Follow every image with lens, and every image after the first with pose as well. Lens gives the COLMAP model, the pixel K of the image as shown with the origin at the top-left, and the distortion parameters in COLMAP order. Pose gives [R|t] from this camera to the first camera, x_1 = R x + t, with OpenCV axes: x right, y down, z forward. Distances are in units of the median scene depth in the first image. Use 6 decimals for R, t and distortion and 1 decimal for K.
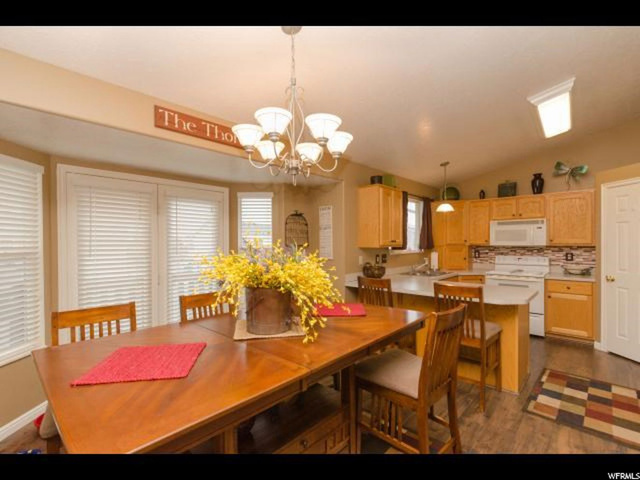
lens RADIAL K [[290.4, 0, 324.8], [0, 290.4, 246.1], [0, 0, 1]] dist [0.005392, -0.000447]
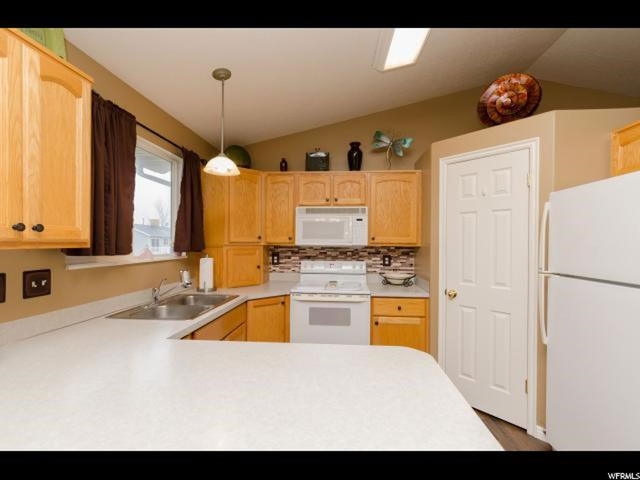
lens RADIAL K [[290.4, 0, 321.4], [0, 290.4, 245.5], [0, 0, 1]] dist [0.005392, -0.000447]
pose [[0.781725, 0.003536, 0.623613, 0.231676], [-0.002455, 0.999994, -0.002594, -0.000542], [-0.623618, 0.000497, 0.781729, 0.500032]]
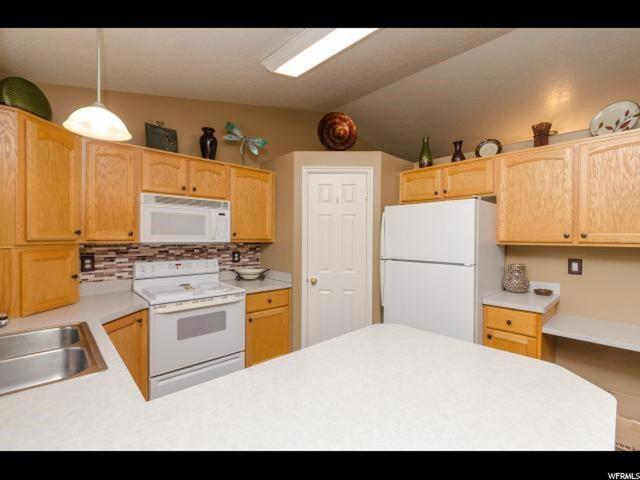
lens RADIAL K [[290.4, 0, 318.8], [0, 290.4, 242.6], [0, 0, 1]] dist [0.005392, -0.000447]
pose [[0.051816, -0.013903, 0.998560, 0.110794], [0.007330, 0.999881, 0.013542, -0.007996], [-0.998630, 0.006618, 0.051912, 0.722122]]
